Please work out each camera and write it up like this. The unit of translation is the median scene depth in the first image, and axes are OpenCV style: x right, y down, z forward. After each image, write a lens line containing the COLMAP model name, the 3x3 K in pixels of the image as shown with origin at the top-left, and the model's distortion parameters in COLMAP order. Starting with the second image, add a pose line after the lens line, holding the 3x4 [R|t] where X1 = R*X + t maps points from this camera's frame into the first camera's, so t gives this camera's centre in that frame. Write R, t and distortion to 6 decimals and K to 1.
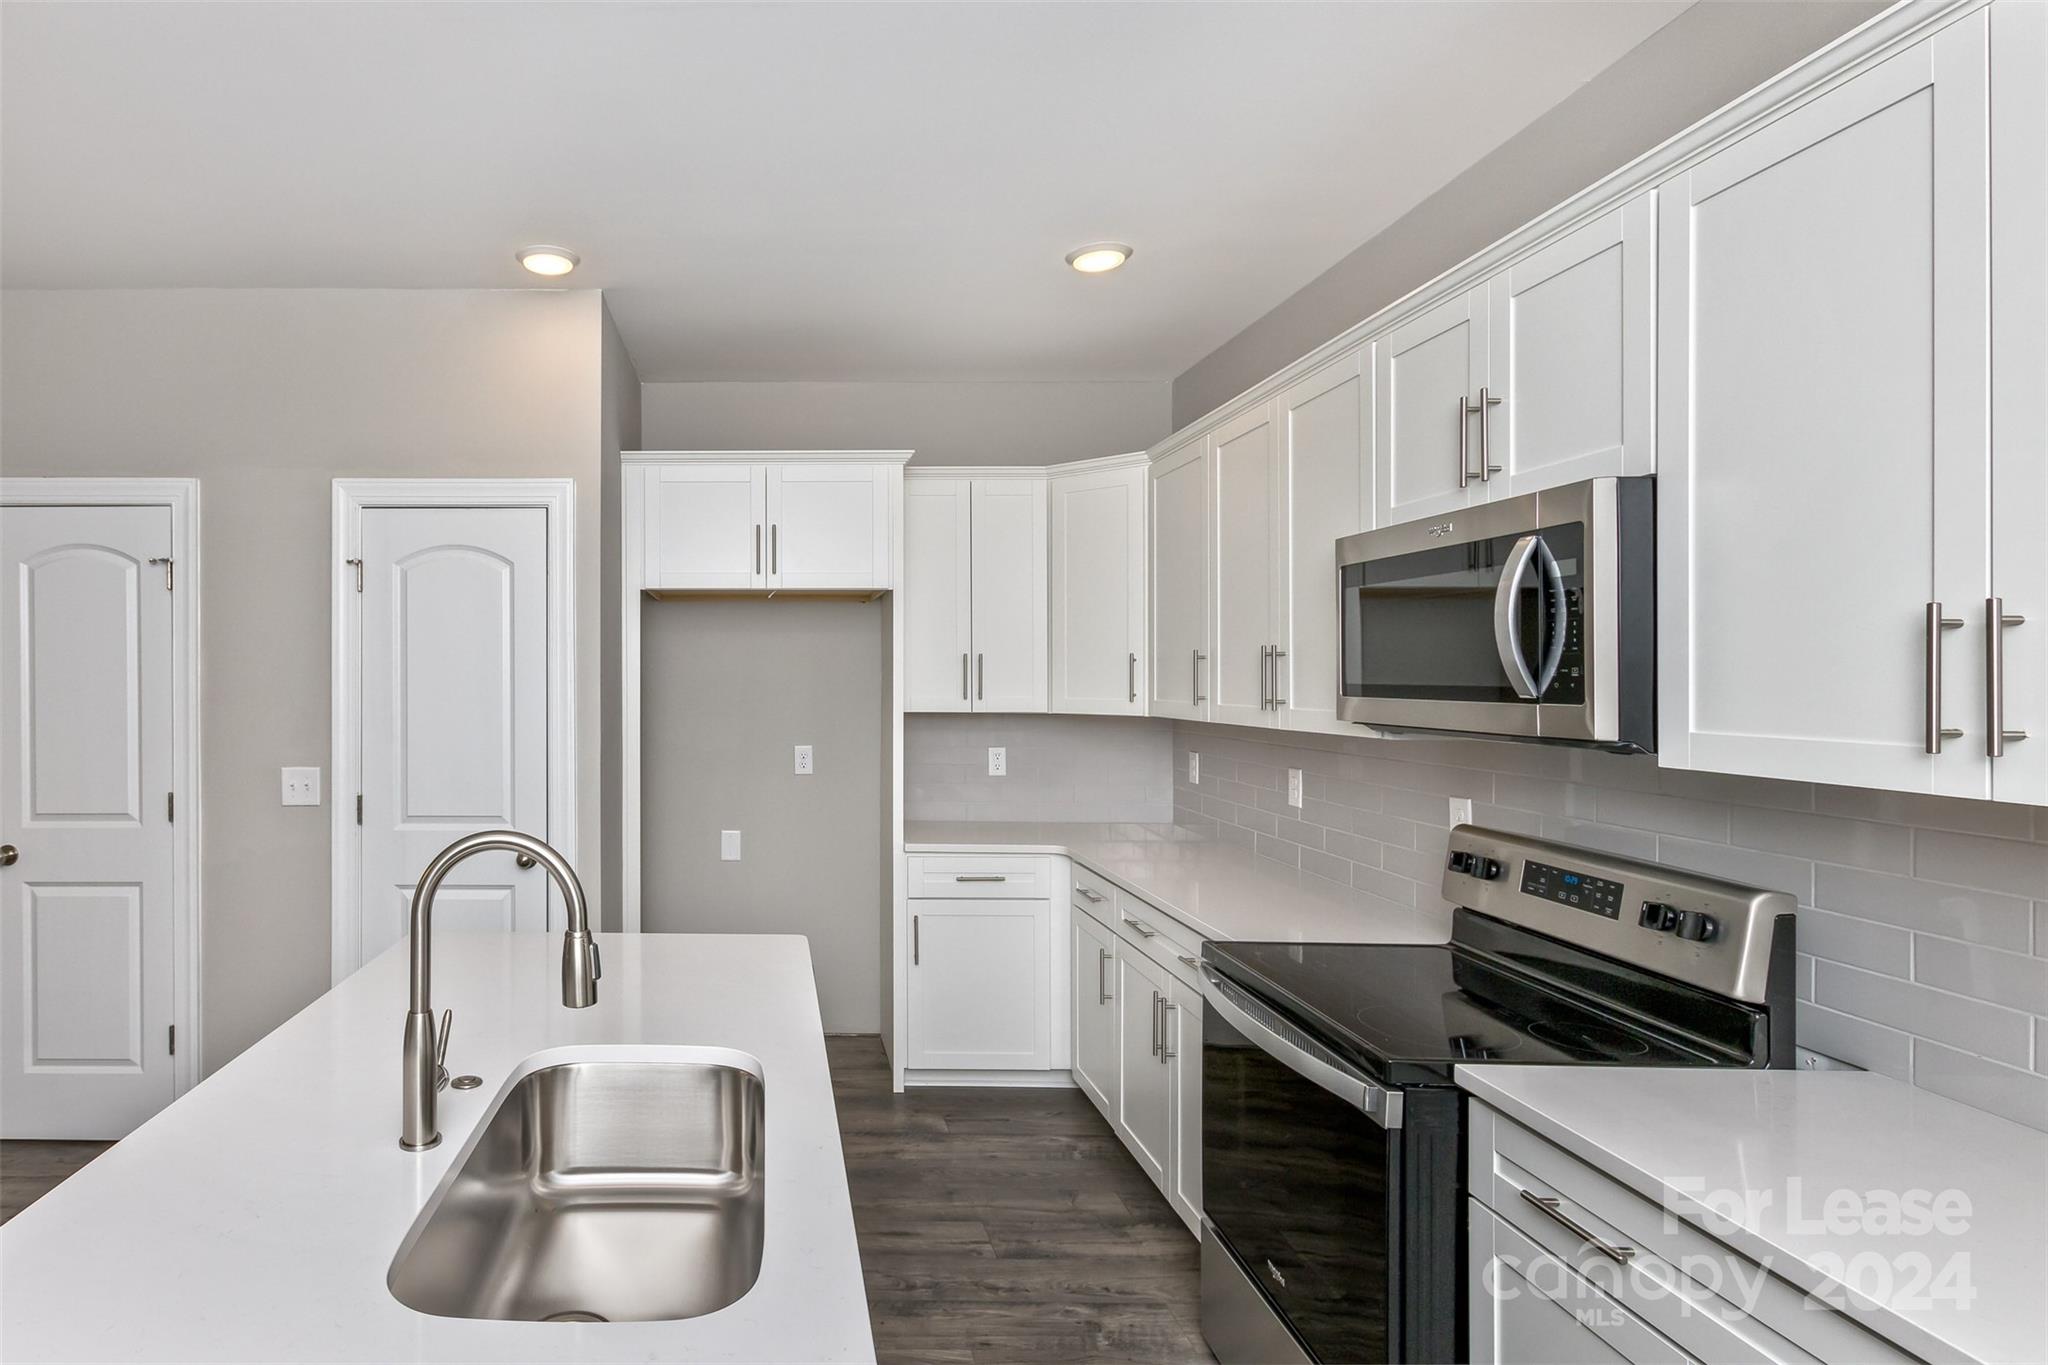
lens RADIAL K [[1082.1, 0, 898.2], [0, 1082.1, 676.3], [0, 0, 1]] dist [-0.003218, -0.000686]
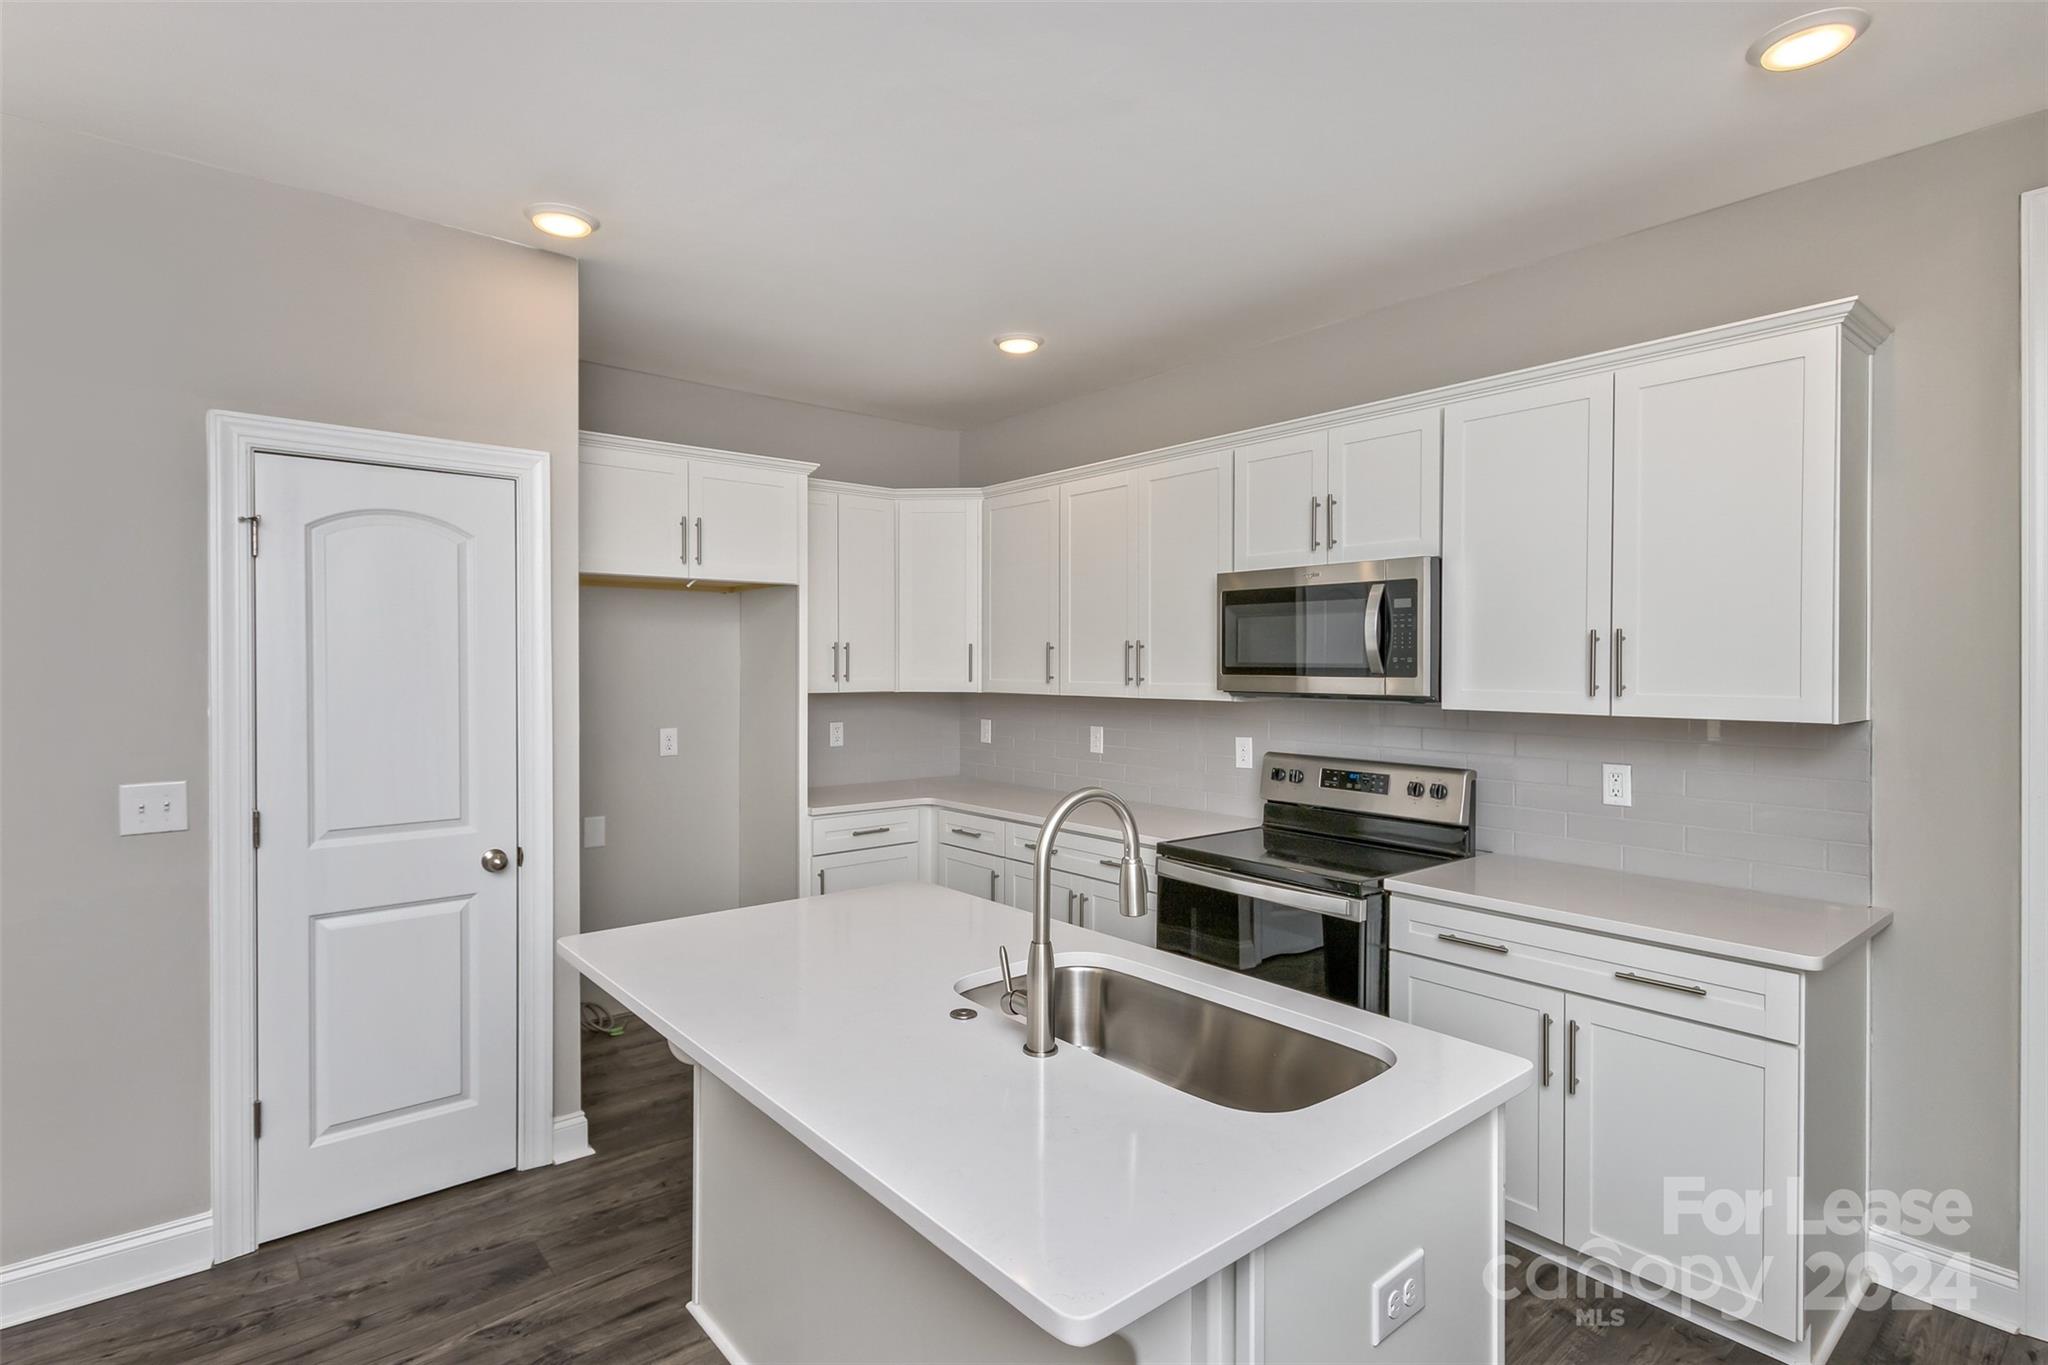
lens RADIAL K [[967.7, 0, 1017.1], [0, 967.7, 669.7], [0, 0, 1]] dist [0.001784, 0.000070]
pose [[0.766241, -0.006329, 0.642522, -0.692773], [0.000034, 0.999952, 0.009809, -0.002257], [-0.642553, -0.007495, 0.766204, 0.115466]]
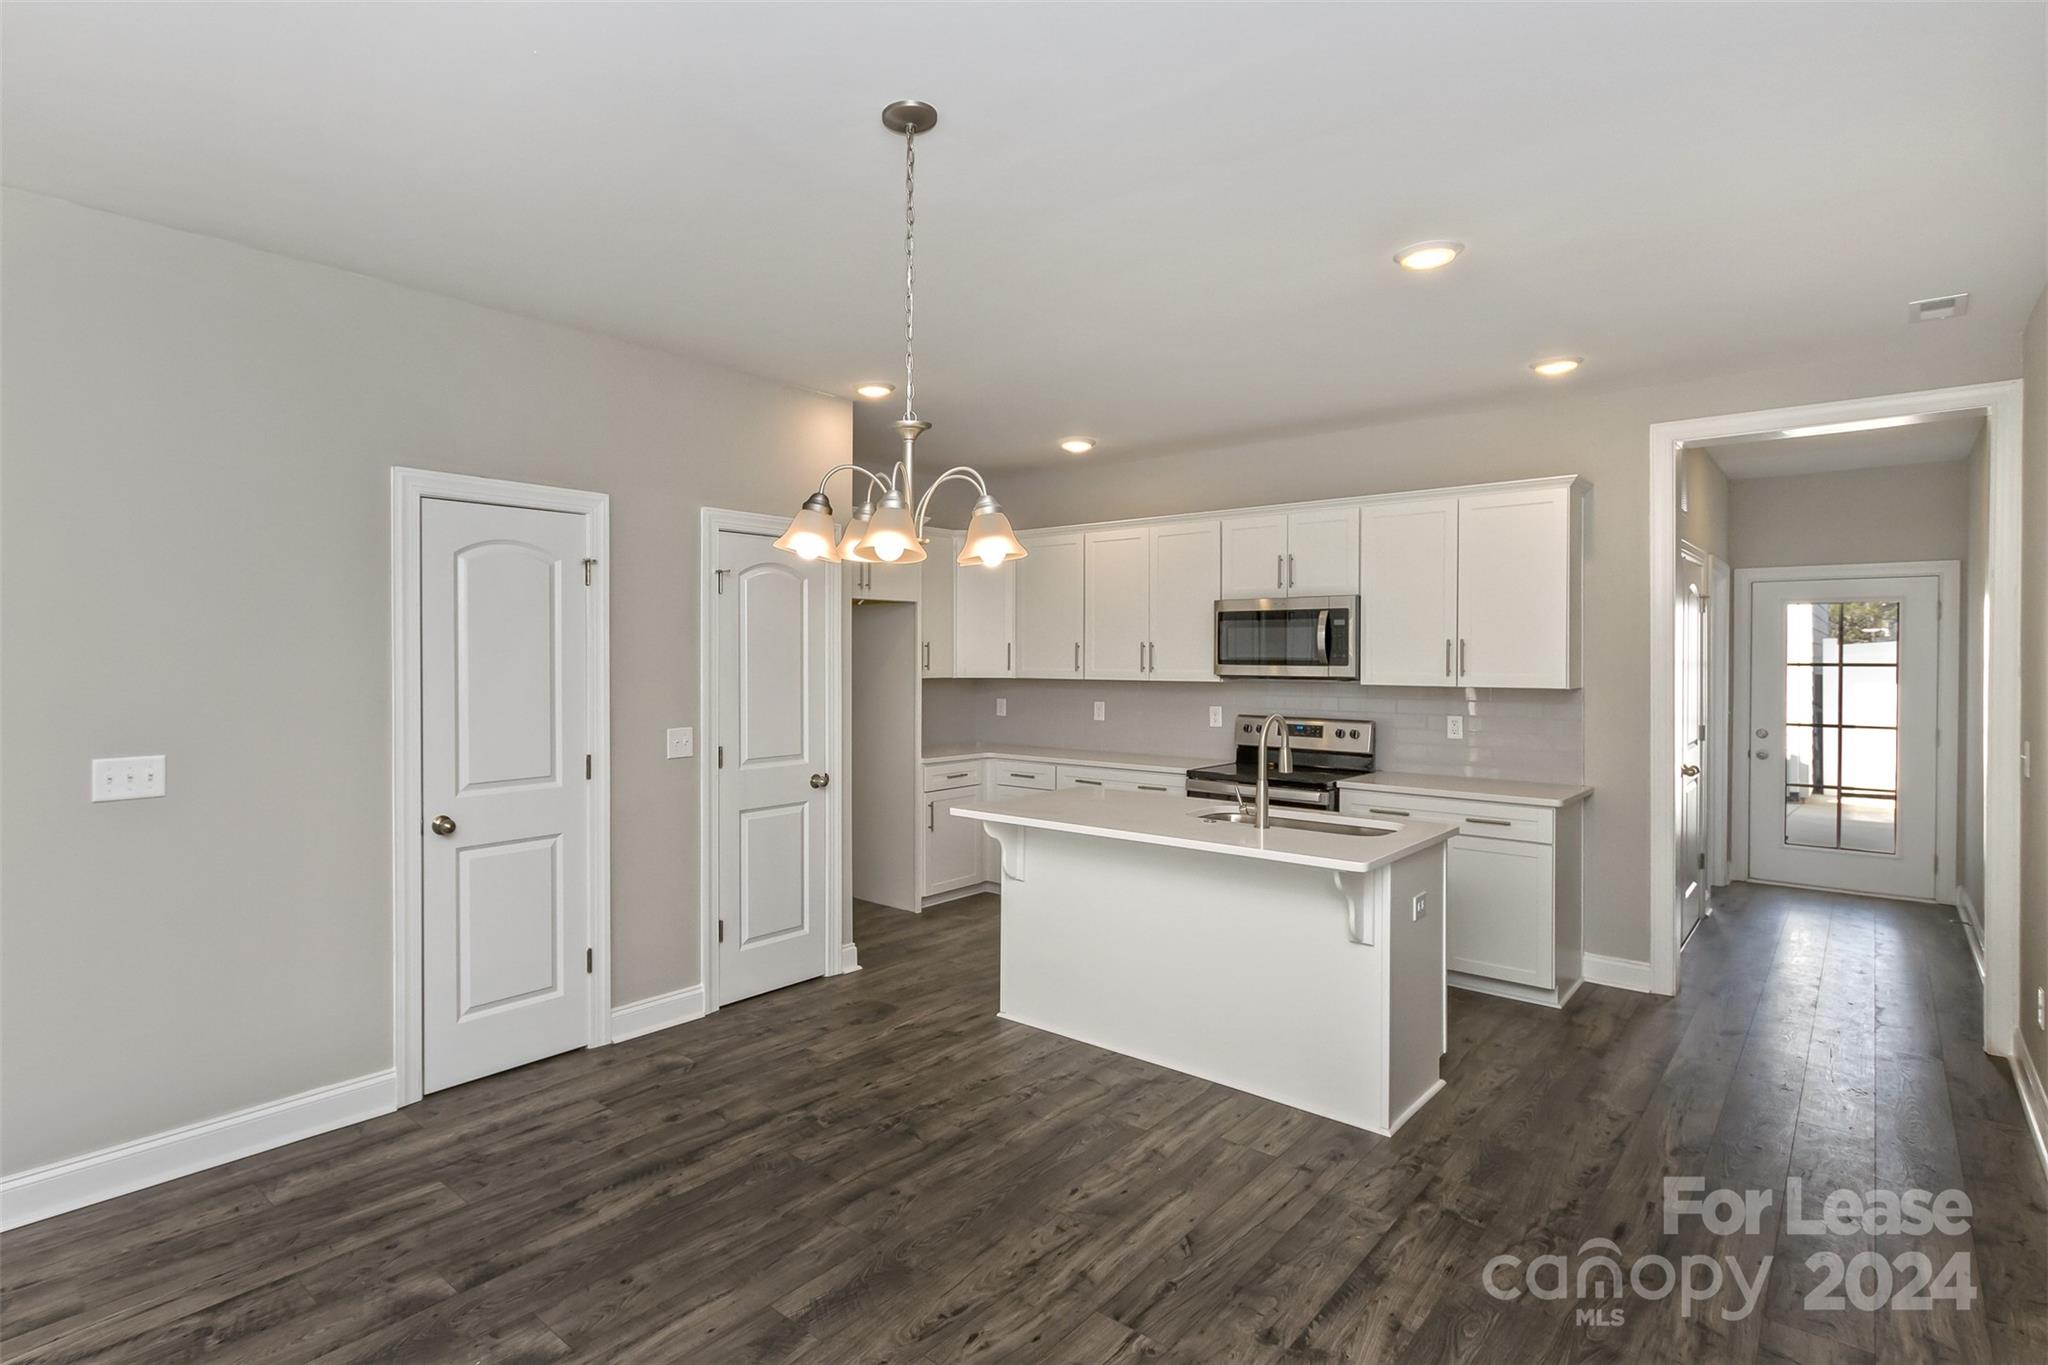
lens RADIAL K [[993.2, 0, 954.2], [0, 993.2, 669.4], [0, 0, 1]] dist [0.000892, -0.000033]
pose [[0.657332, -0.012179, 0.753503, -1.675588], [-0.001507, 0.999846, 0.017475, -0.009079], [-0.753600, -0.012622, 0.657212, -0.037765]]
